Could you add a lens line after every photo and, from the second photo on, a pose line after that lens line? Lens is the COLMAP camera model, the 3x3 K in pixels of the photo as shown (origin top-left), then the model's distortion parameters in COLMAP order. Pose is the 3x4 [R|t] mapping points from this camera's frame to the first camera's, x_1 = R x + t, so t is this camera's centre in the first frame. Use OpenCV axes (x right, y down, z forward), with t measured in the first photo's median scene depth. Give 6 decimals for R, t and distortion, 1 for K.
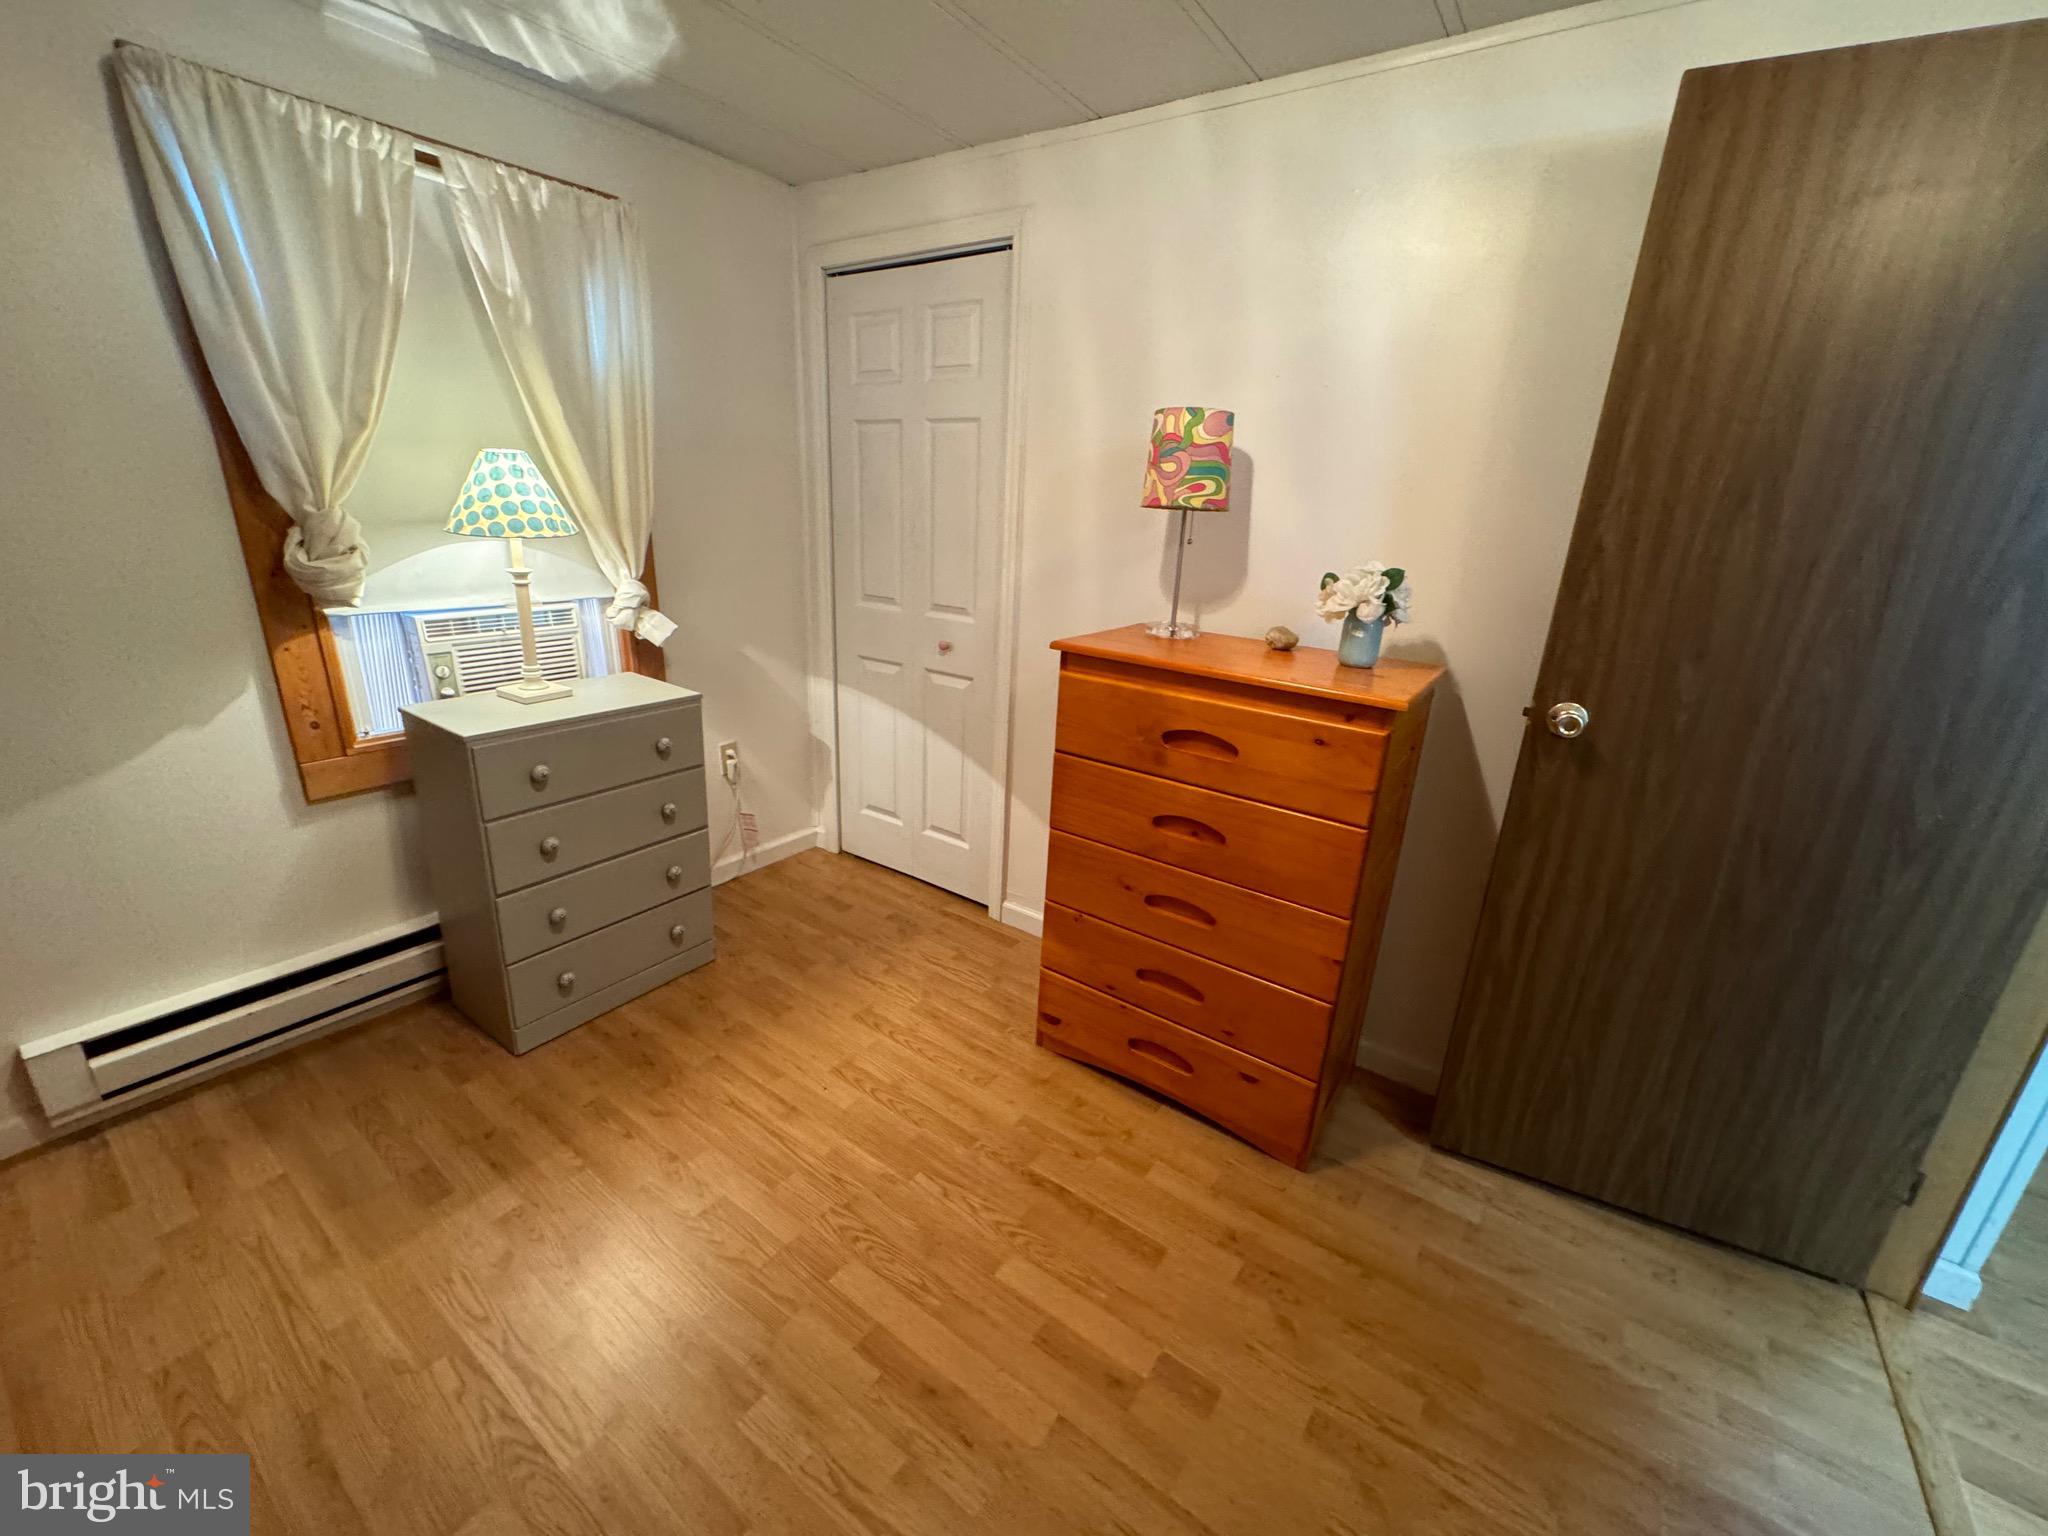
lens RADIAL K [[834.0, 0, 1017.1], [0, 834.0, 770.5], [0, 0, 1]] dist [-0.005066, 0.001109]
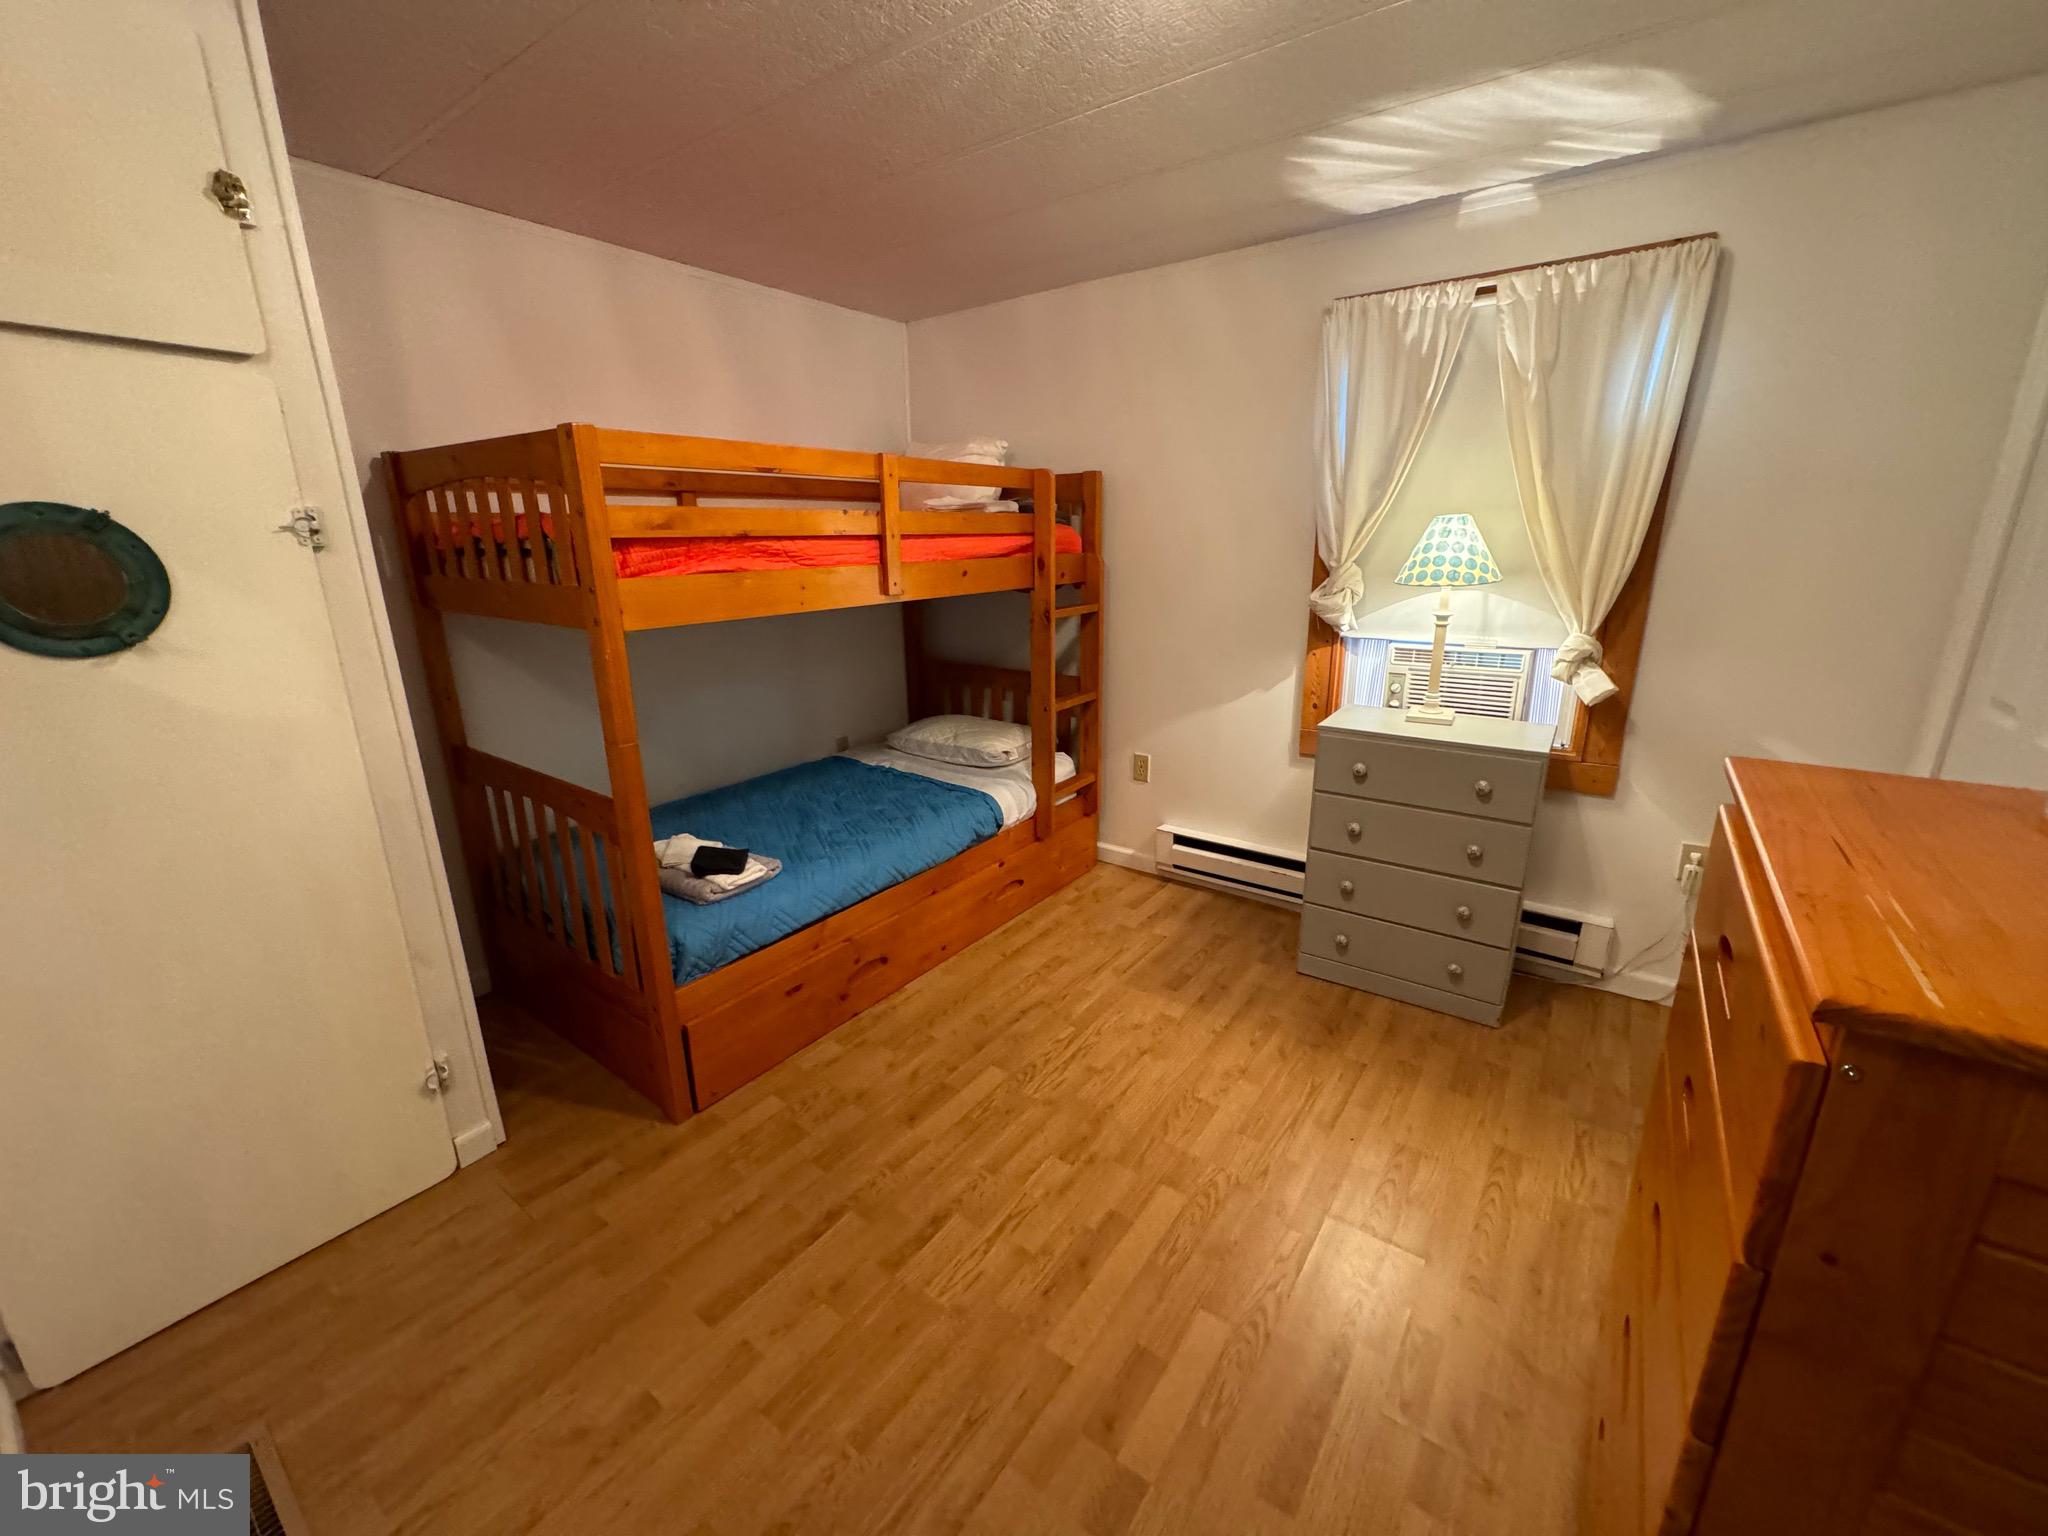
lens RADIAL K [[834.0, 0, 1015.7], [0, 834.0, 769.2], [0, 0, 1]] dist [-0.005066, 0.001109]
pose [[-0.038634, 0.223182, -0.974011, 0.697829], [-0.299959, 0.927195, 0.224353, -0.128826], [0.953169, 0.300831, 0.031124, 0.488366]]
